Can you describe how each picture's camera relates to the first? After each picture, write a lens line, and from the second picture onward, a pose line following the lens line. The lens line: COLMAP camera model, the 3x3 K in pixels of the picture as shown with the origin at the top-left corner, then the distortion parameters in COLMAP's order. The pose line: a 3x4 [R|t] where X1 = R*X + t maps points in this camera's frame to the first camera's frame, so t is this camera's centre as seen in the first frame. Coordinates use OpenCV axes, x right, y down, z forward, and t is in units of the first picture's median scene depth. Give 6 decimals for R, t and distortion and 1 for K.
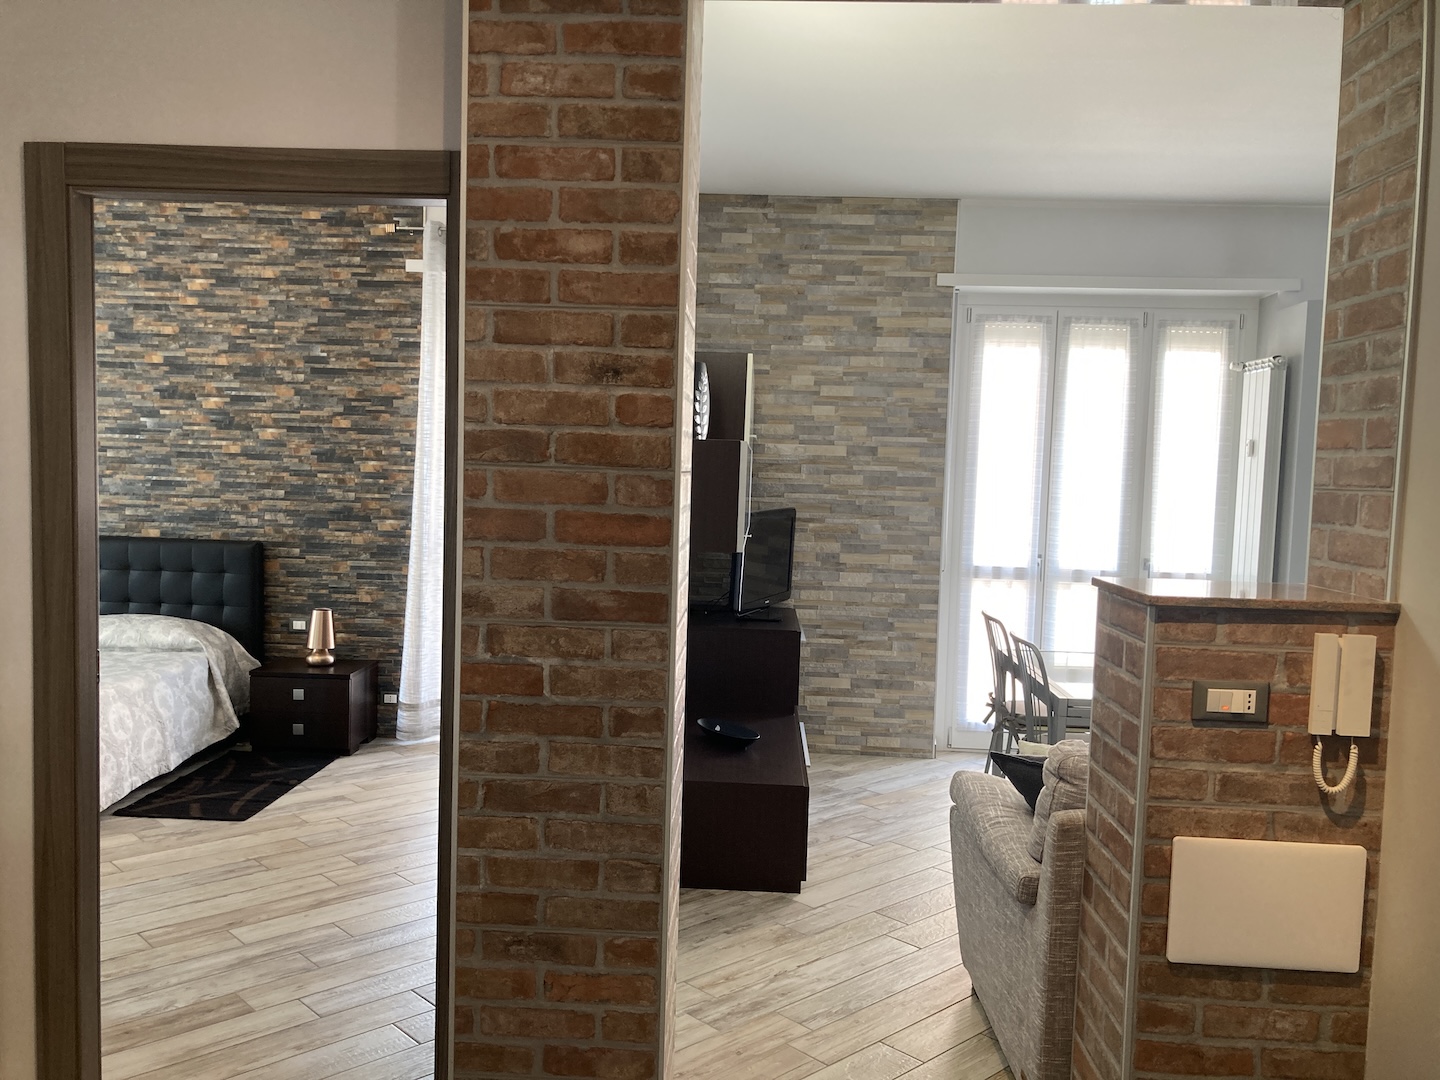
lens RADIAL K [[1189.3, 0, 687.6], [0, 1189.3, 552.5], [0, 0, 1]] dist [0.048674, -0.052338]
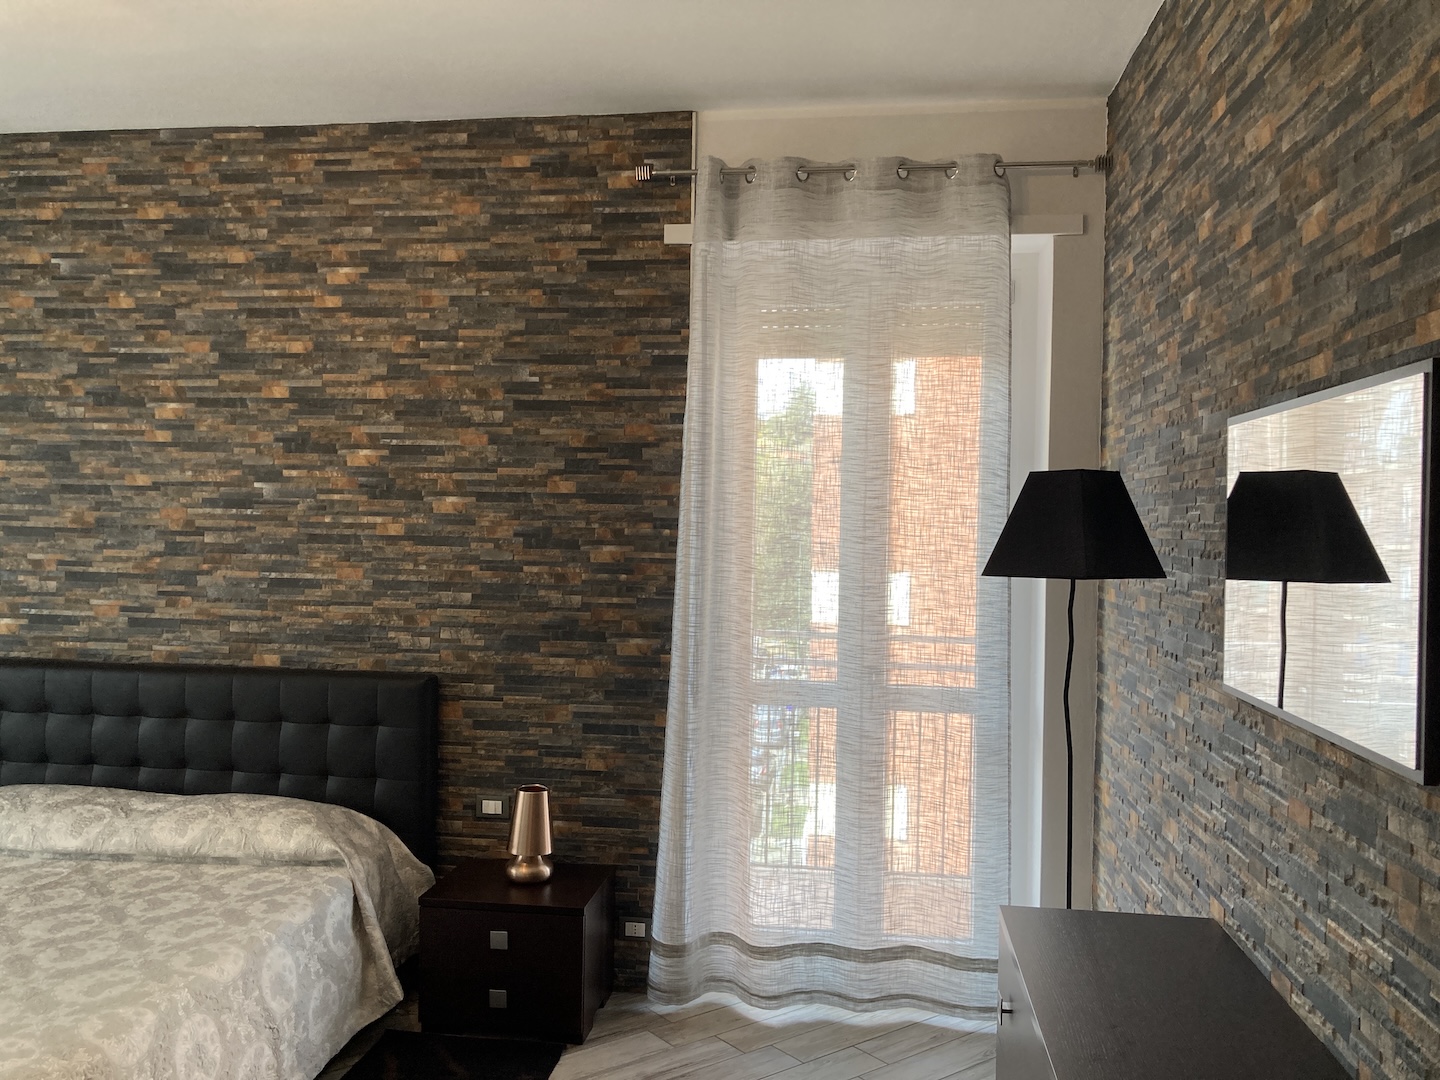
lens RADIAL K [[1189.3, 0, 702.1], [0, 1189.3, 546.1], [0, 0, 1]] dist [0.048674, -0.052338]
pose [[0.996489, -0.010402, -0.083080, -0.164014], [0.005941, 0.998536, -0.053772, -0.042579], [0.083517, 0.053089, 0.995091, 0.383883]]
